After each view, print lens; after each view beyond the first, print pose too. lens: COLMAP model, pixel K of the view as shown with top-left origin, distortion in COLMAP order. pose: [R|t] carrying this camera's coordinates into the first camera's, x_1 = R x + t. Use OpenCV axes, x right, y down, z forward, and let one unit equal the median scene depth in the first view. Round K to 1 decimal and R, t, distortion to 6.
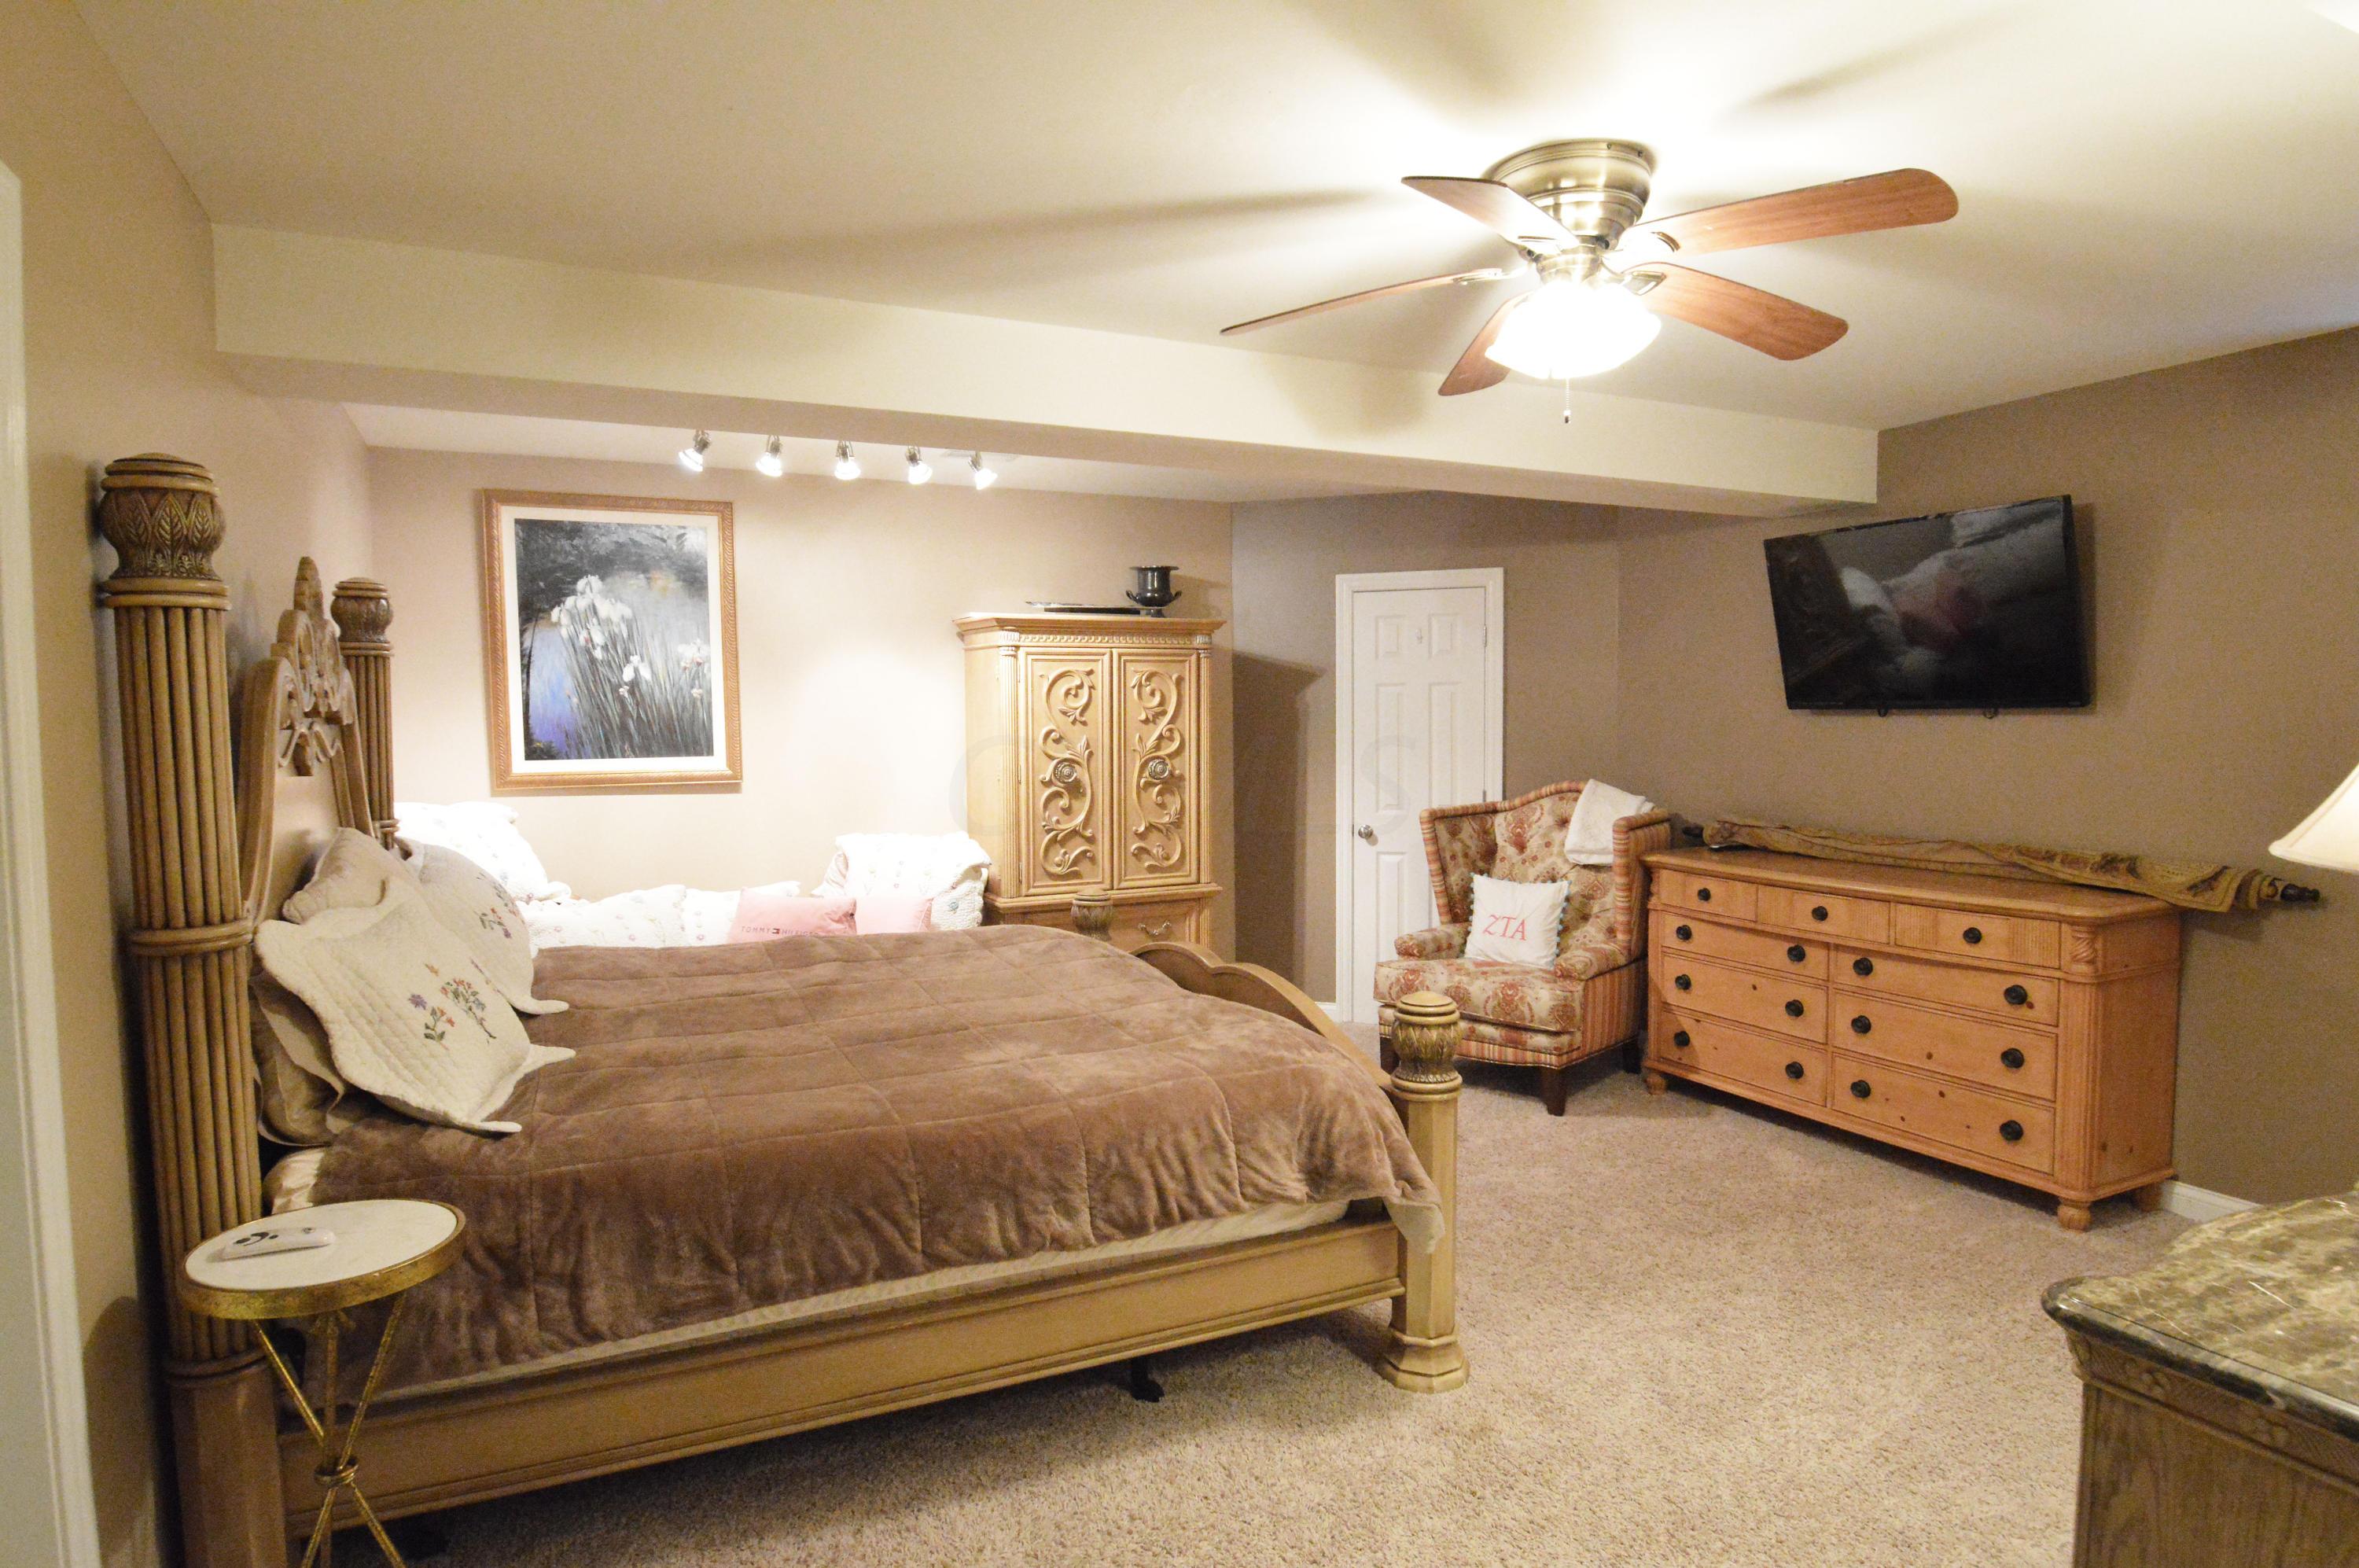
lens RADIAL K [[1328.7, 0, 1177.1], [0, 1328.7, 815.9], [0, 0, 1]] dist [-0.000551, -0.020575]
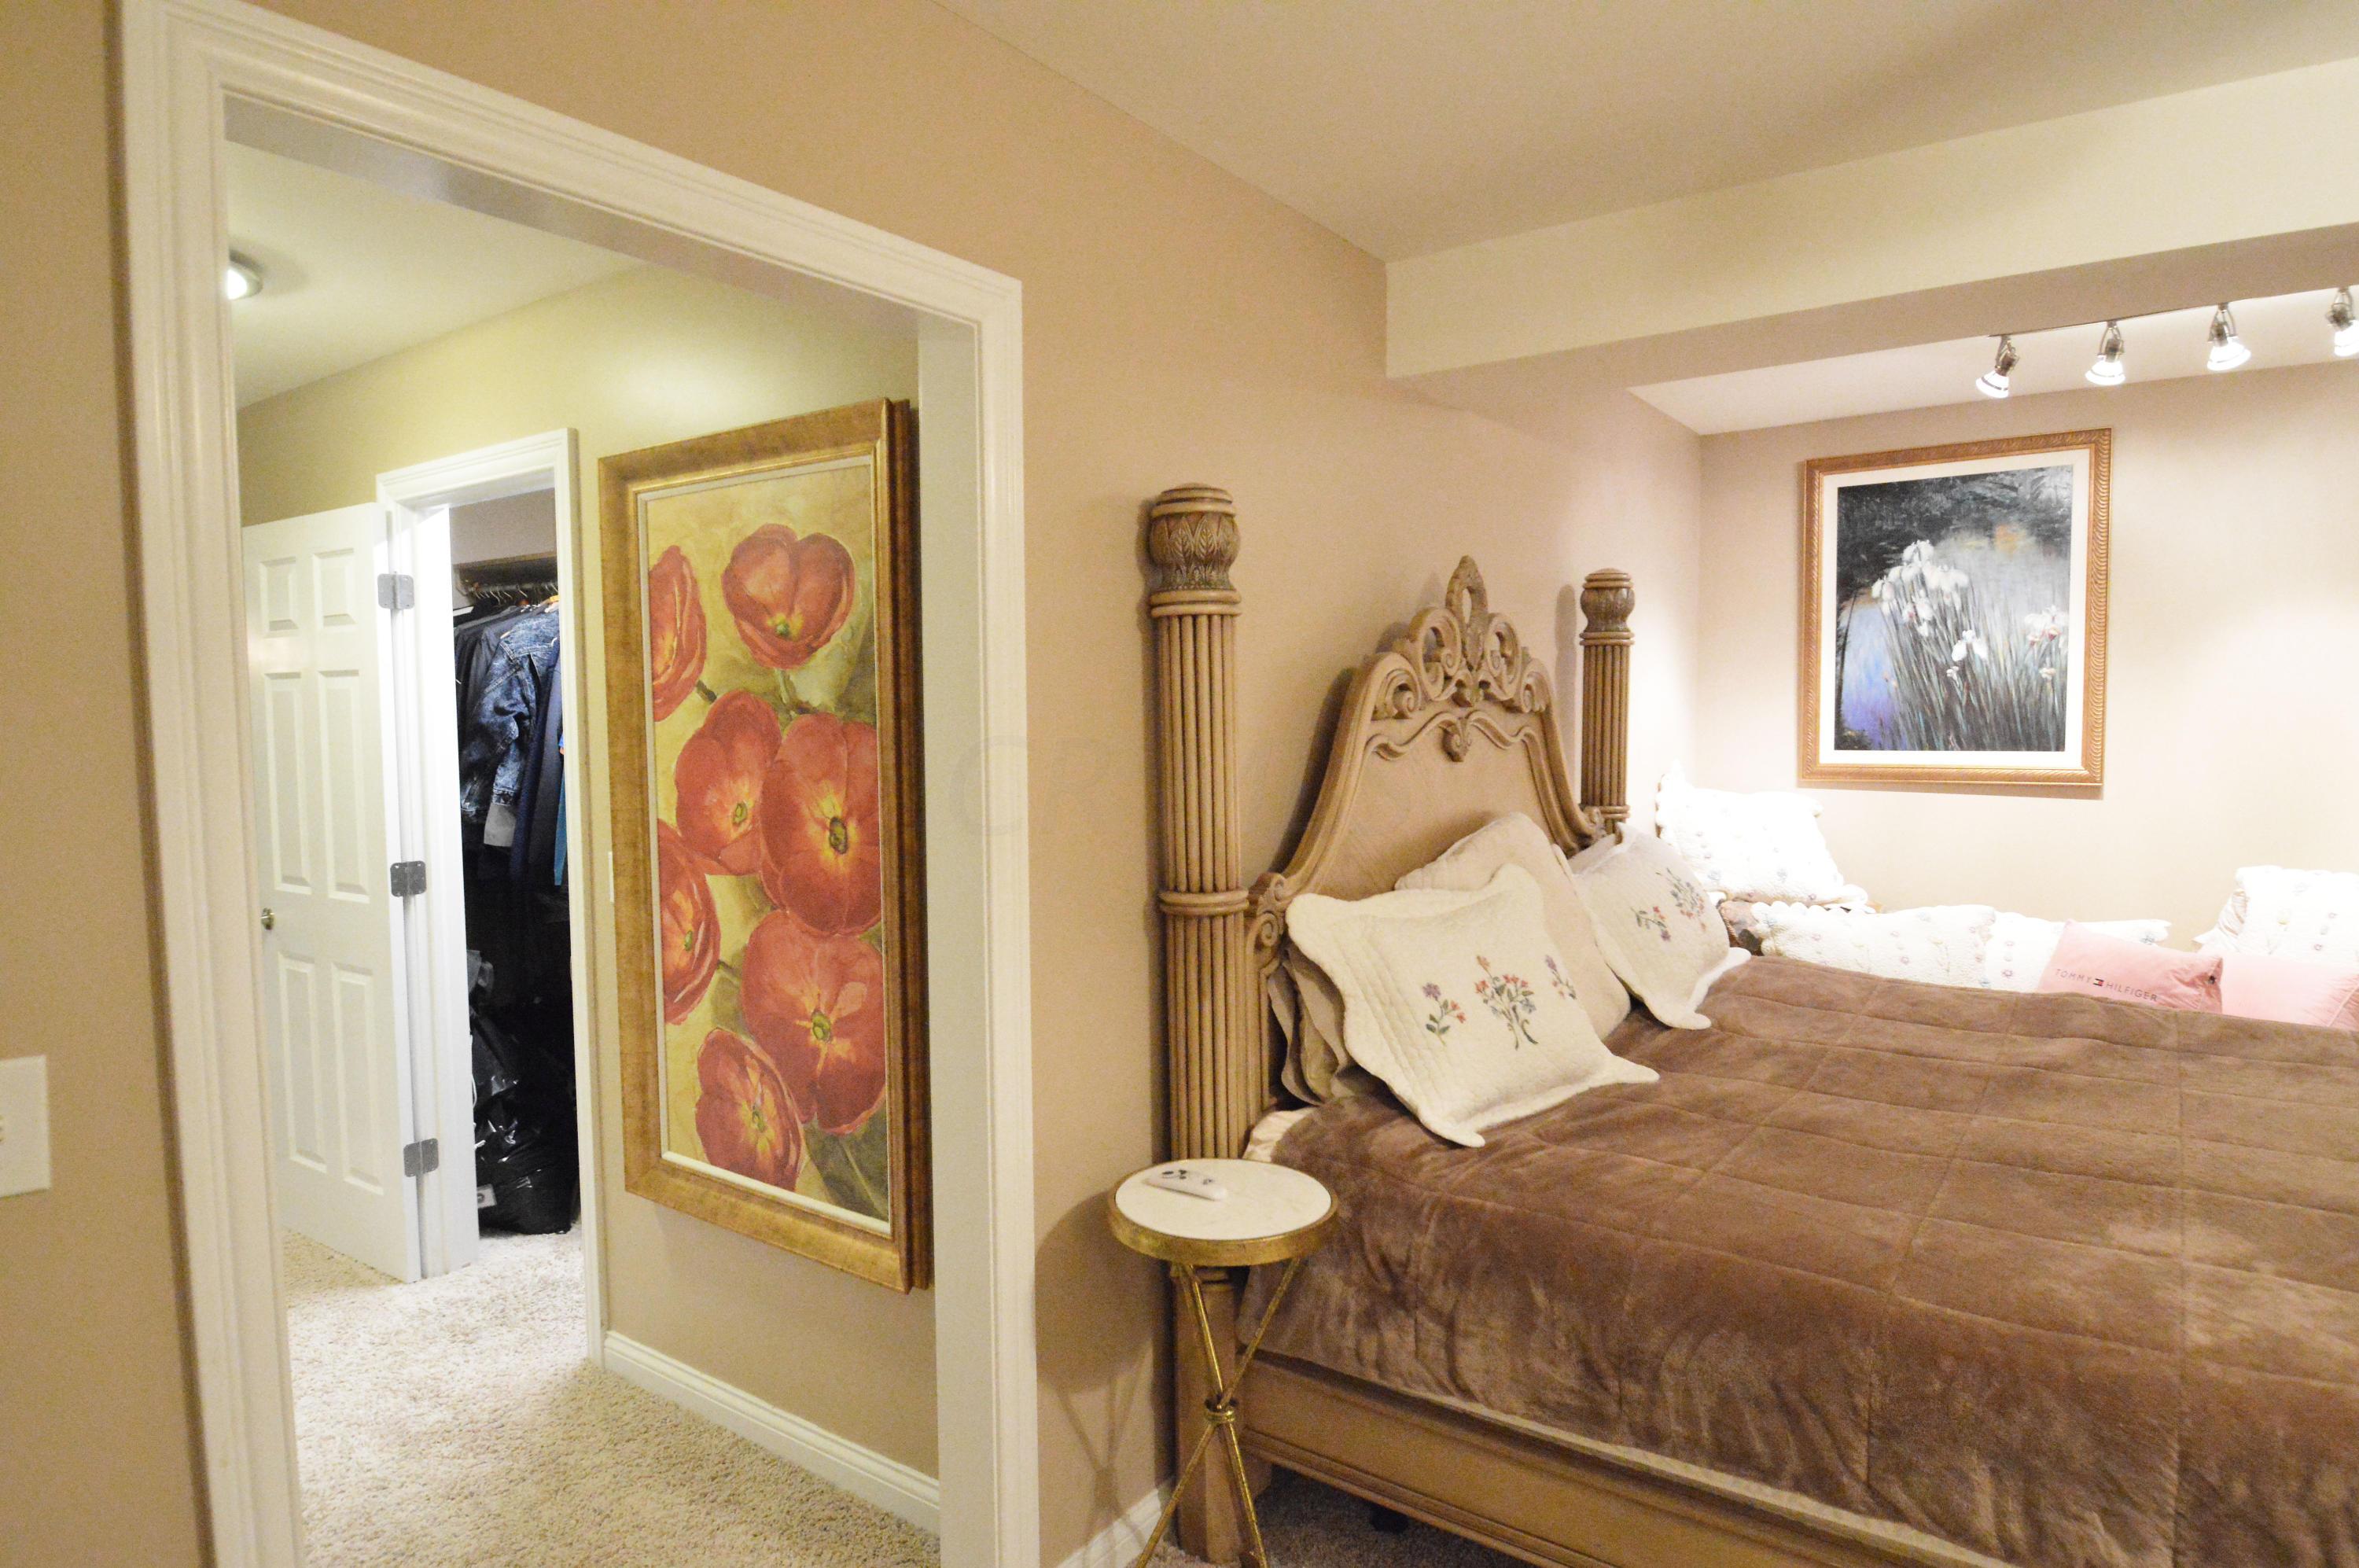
lens RADIAL K [[1328.7, 0, 1177.1], [0, 1328.7, 815.9], [0, 0, 1]] dist [-0.000551, -0.020575]
pose [[0.486387, 0.071827, -0.870786, 0.163275], [-0.059610, 0.997021, 0.048944, -0.024733], [0.871708, 0.028102, 0.489220, 0.265670]]
